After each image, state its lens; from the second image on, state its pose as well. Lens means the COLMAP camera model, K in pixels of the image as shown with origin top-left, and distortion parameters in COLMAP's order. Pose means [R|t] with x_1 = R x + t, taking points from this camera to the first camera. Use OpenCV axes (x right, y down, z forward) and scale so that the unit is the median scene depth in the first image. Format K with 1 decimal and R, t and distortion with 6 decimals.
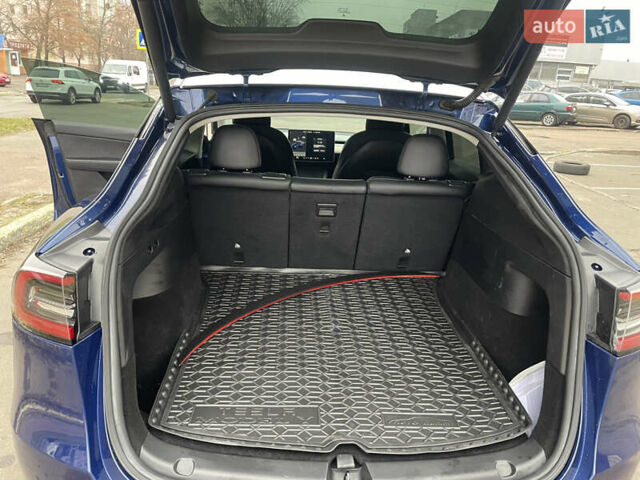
lens RADIAL K [[481.2, 0, 317.6], [0, 481.2, 244.7], [0, 0, 1]] dist [0.082355, -0.098977]
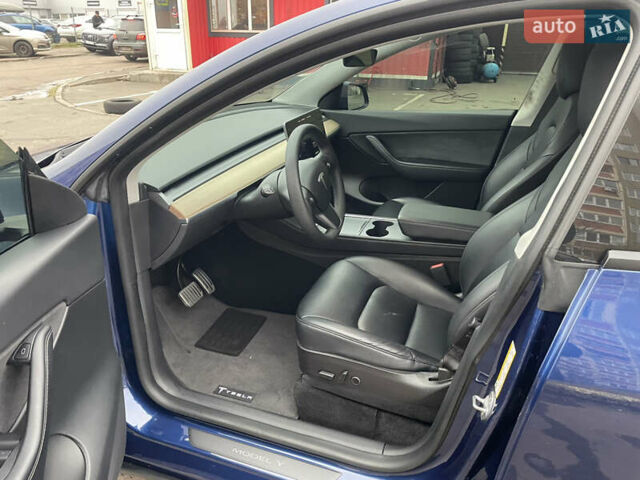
lens RADIAL K [[481.2, 0, 314.9], [0, 481.2, 239.6], [0, 0, 1]] dist [0.082355, -0.098977]
pose [[0.379817, -0.412894, 0.827803, -0.073522], [0.303446, 0.900958, 0.310154, -0.044829], [-0.873876, 0.133392, 0.467490, 0.131772]]
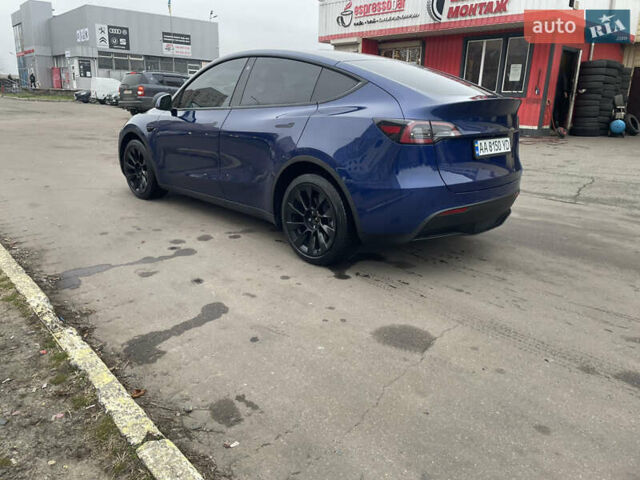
lens RADIAL K [[481.2, 0, 311.7], [0, 481.2, 233.5], [0, 0, 1]] dist [0.082355, -0.098977]
pose [[0.754920, -0.218587, 0.618317, -0.145623], [0.226428, 0.971716, 0.067068, 0.018375], [-0.615489, 0.089373, 0.783062, -0.041080]]
